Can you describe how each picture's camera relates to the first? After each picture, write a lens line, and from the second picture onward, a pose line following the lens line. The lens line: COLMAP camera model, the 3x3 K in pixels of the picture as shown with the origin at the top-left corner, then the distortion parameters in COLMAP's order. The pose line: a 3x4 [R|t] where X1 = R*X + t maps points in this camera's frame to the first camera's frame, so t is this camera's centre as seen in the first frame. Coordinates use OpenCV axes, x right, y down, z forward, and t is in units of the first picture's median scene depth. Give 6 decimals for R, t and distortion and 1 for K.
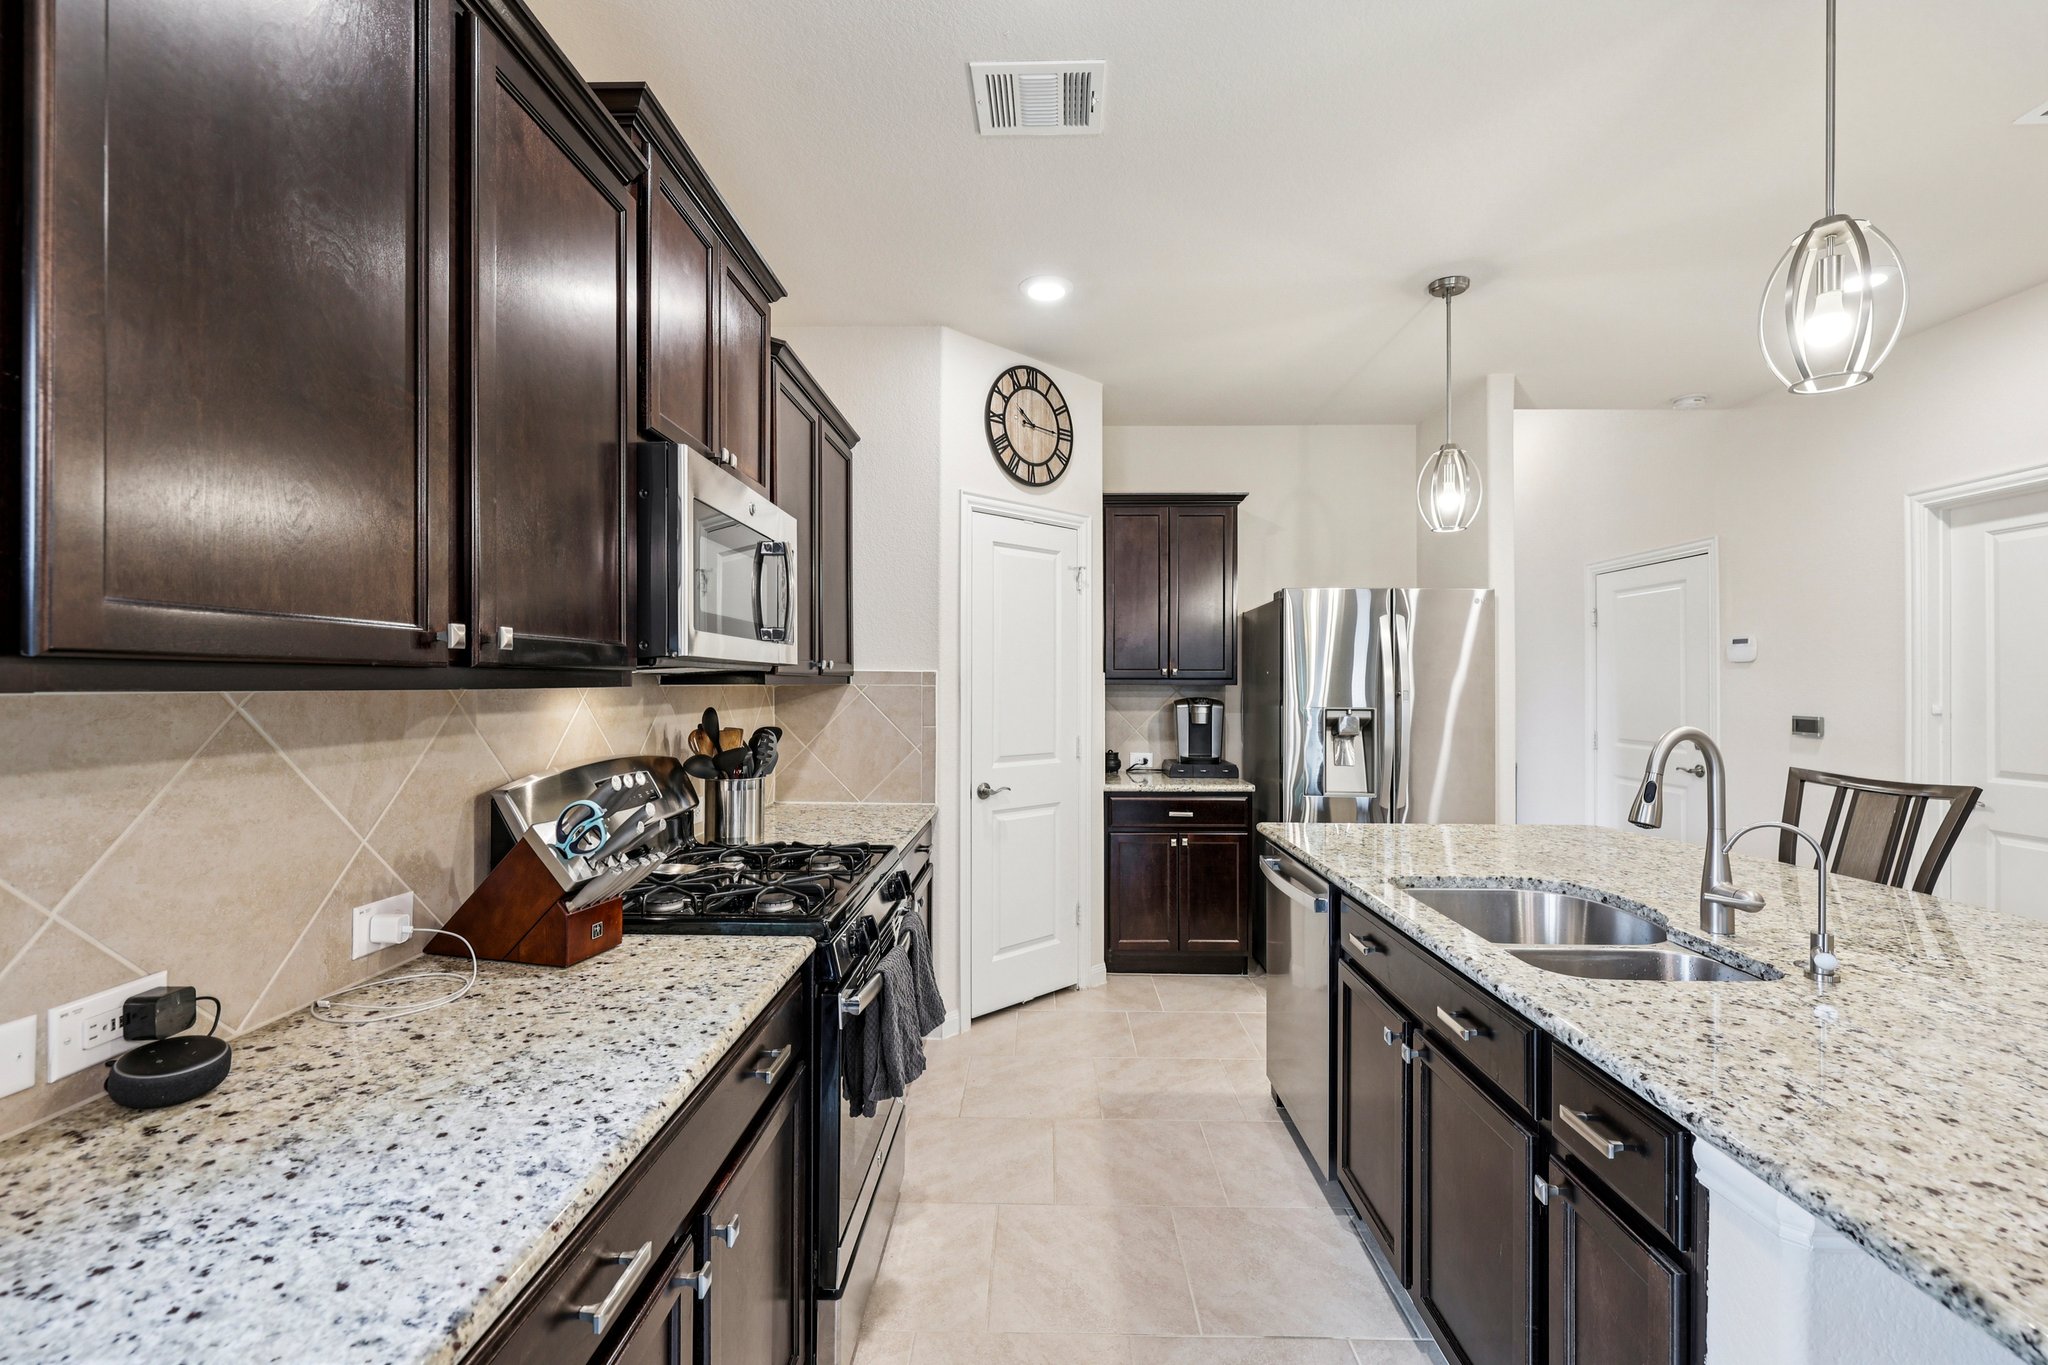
lens RADIAL K [[872.6, 0, 1028.5], [0, 872.6, 681.8], [0, 0, 1]] dist [-0.000623, 0.000397]
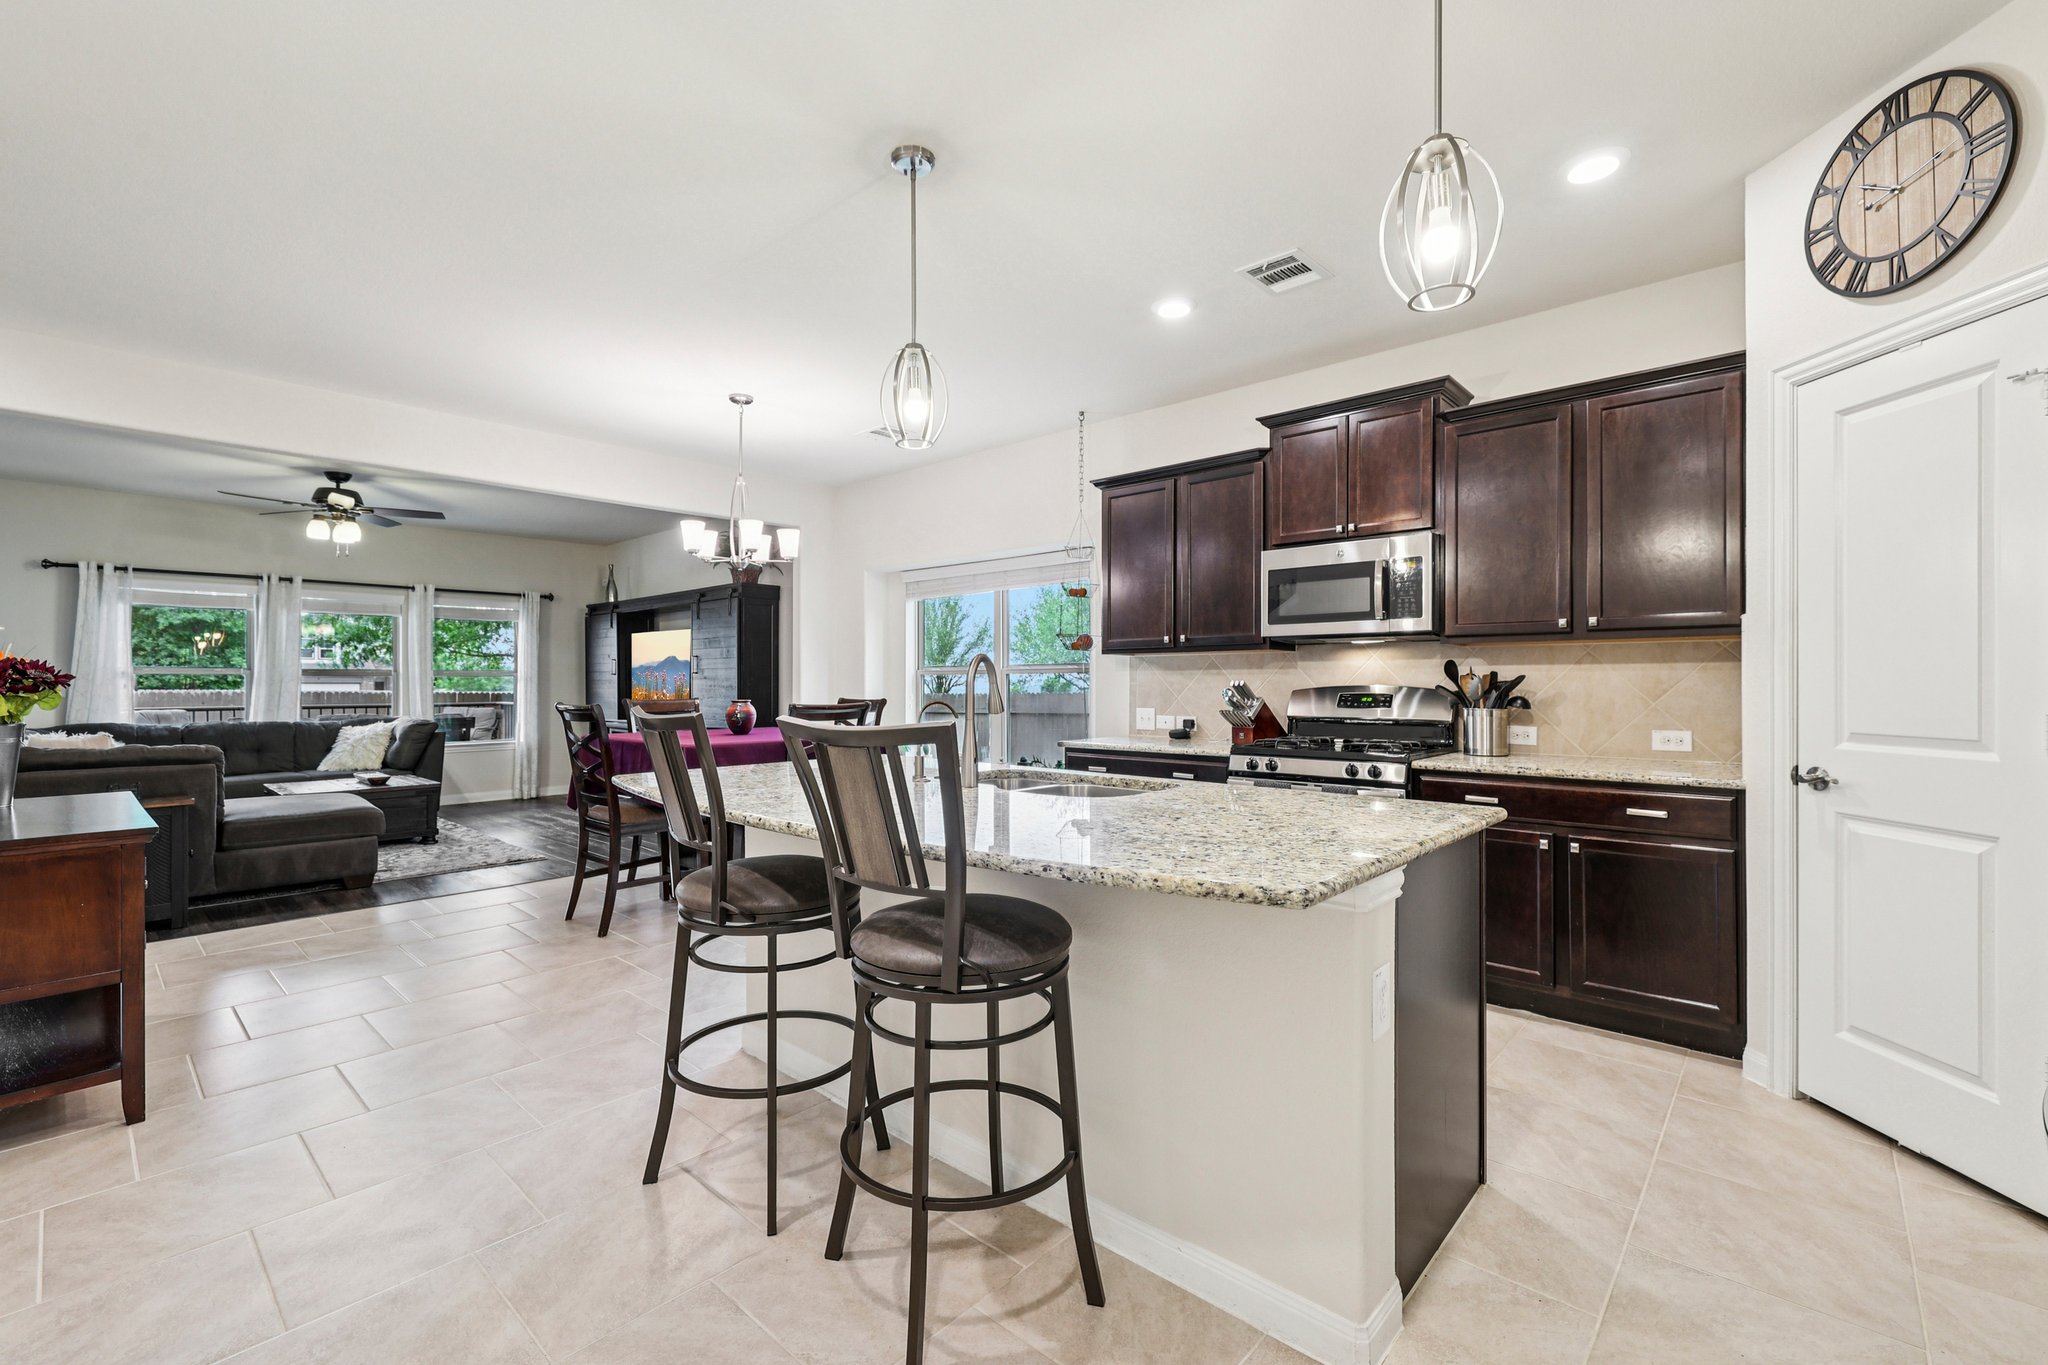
lens RADIAL K [[872.6, 0, 1028.5], [0, 872.6, 681.8], [0, 0, 1]] dist [-0.000623, 0.000397]
pose [[-0.649555, -0.002679, -0.760310, 1.393902], [0.000383, 0.999993, -0.003850, 0.079069], [0.760314, -0.002792, -0.649549, 1.532988]]
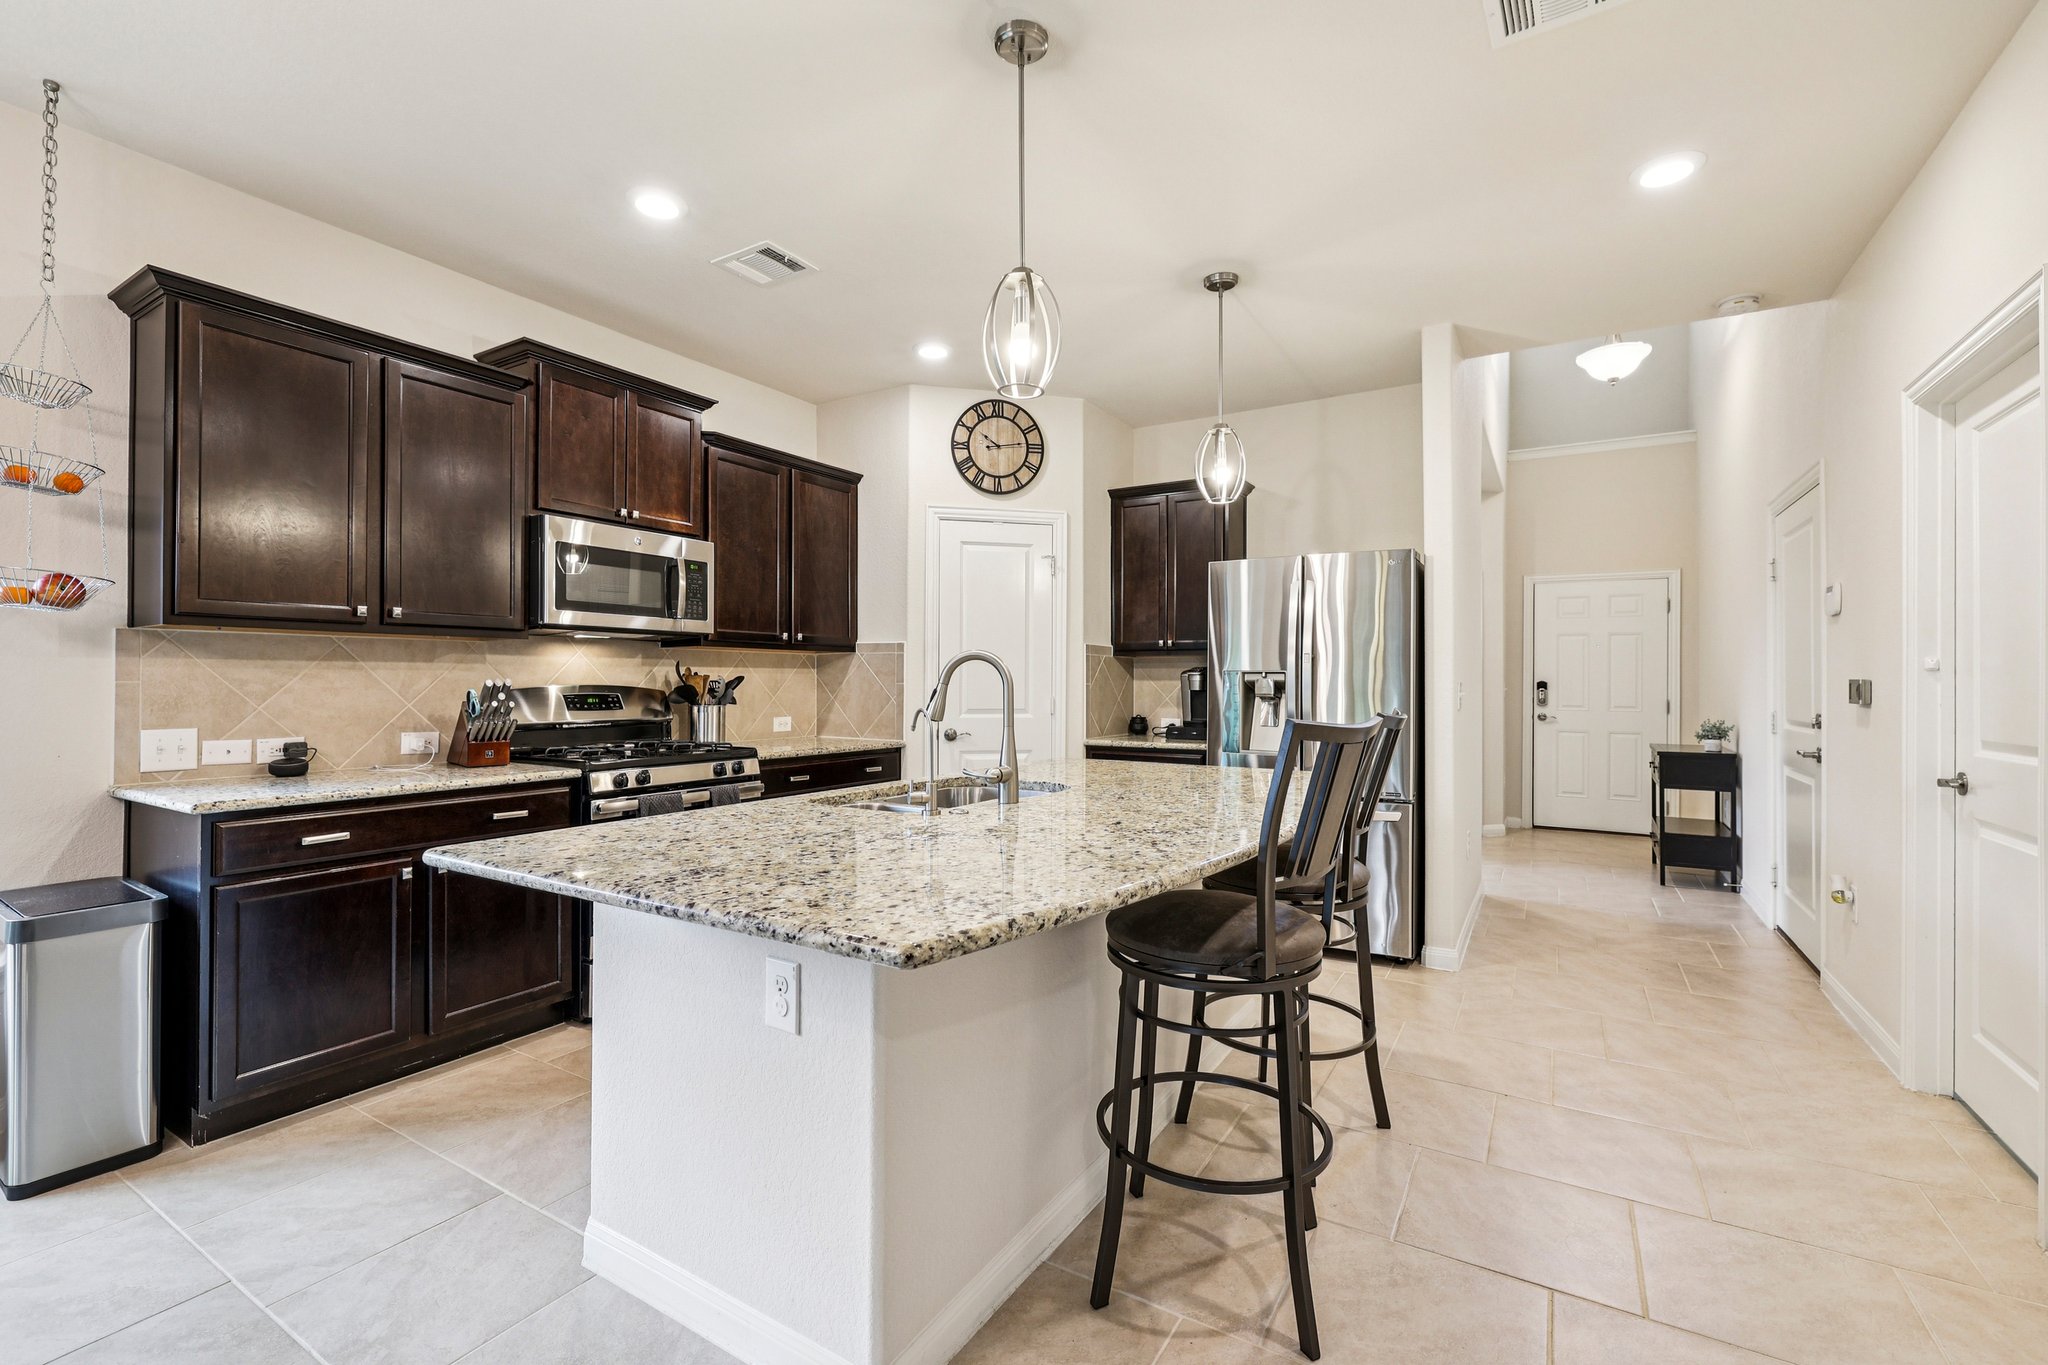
lens RADIAL K [[877.4, 0, 1023.9], [0, 877.4, 680.7], [0, 0, 1]] dist [-0.000504, -0.000164]
pose [[0.864930, 0.000344, -0.501892, 1.096494], [-0.001107, 0.999999, -0.001223, 0.072887], [0.501891, 0.001613, 0.864930, -0.114447]]
